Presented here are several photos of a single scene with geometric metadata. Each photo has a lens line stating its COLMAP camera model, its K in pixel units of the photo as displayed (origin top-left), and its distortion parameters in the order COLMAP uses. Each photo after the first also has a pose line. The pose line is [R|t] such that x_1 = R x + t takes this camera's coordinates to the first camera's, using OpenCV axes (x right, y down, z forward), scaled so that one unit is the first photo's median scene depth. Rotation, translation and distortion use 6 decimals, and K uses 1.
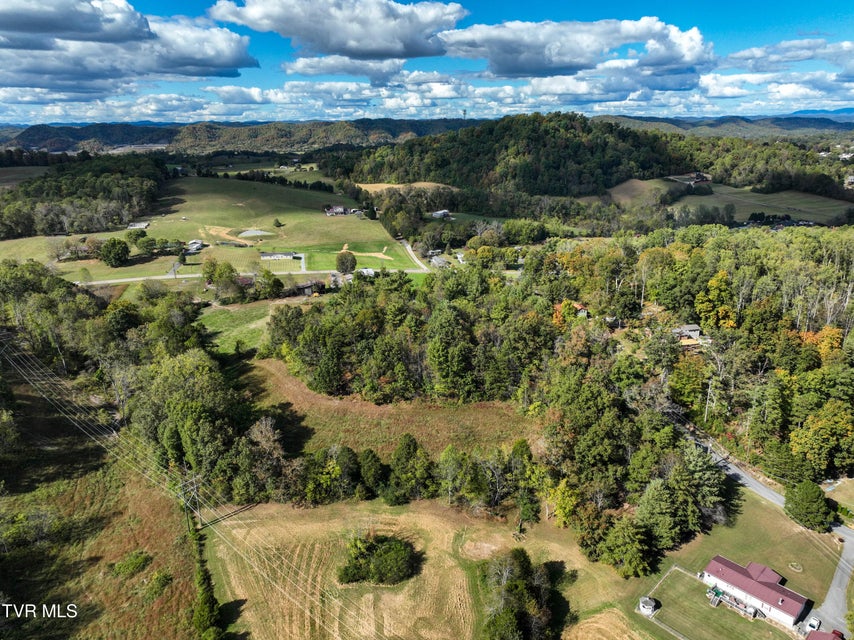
lens RADIAL K [[599.1, 0, 429.6], [0, 599.1, 314.2], [0, 0, 1]] dist [-0.003106, 0.022968]
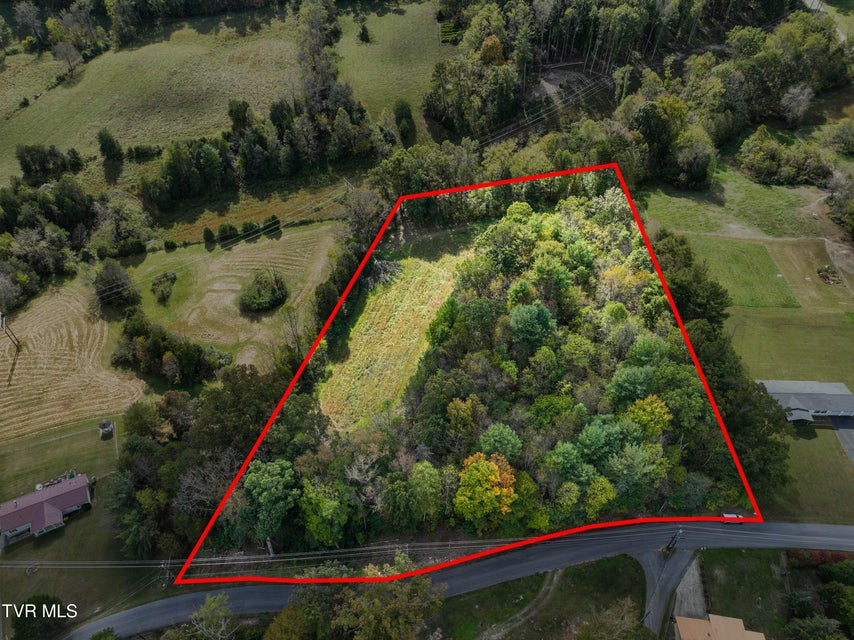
lens RADIAL K [[599.1, 0, 430.2], [0, 599.1, 316.0], [0, 0, 1]] dist [-0.003106, 0.022968]
pose [[-0.287328, 0.701913, -0.651736, 0.267180], [-0.299547, 0.580450, 0.757198, -0.259152], [0.909788, 0.412790, 0.043477, 0.476071]]
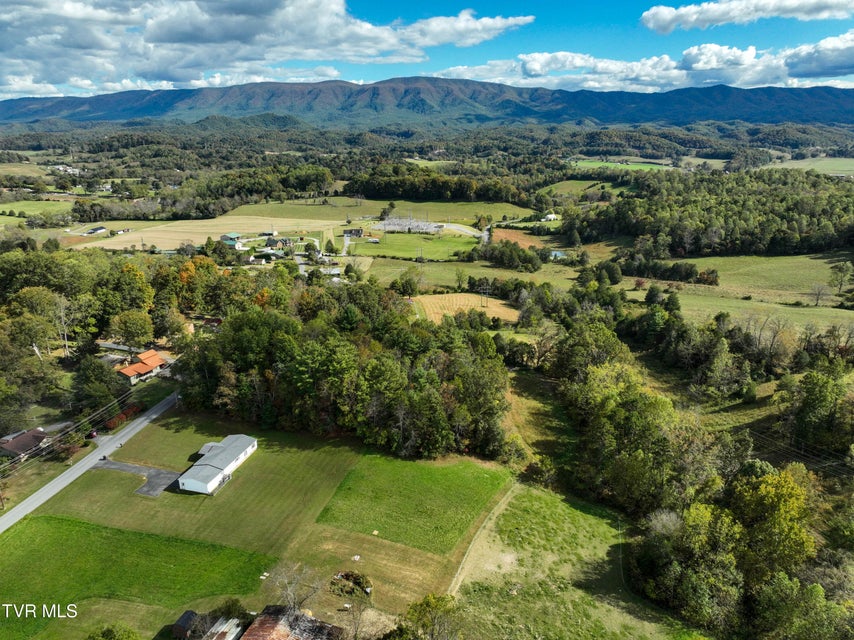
lens RADIAL K [[599.1, 0, 430.6], [0, 599.1, 323.1], [0, 0, 1]] dist [-0.003106, 0.022968]
pose [[-0.849929, -0.148984, 0.505395, -0.318487], [0.172388, 0.827773, 0.533924, -0.272335], [-0.497898, 0.540921, -0.677865, 0.880859]]
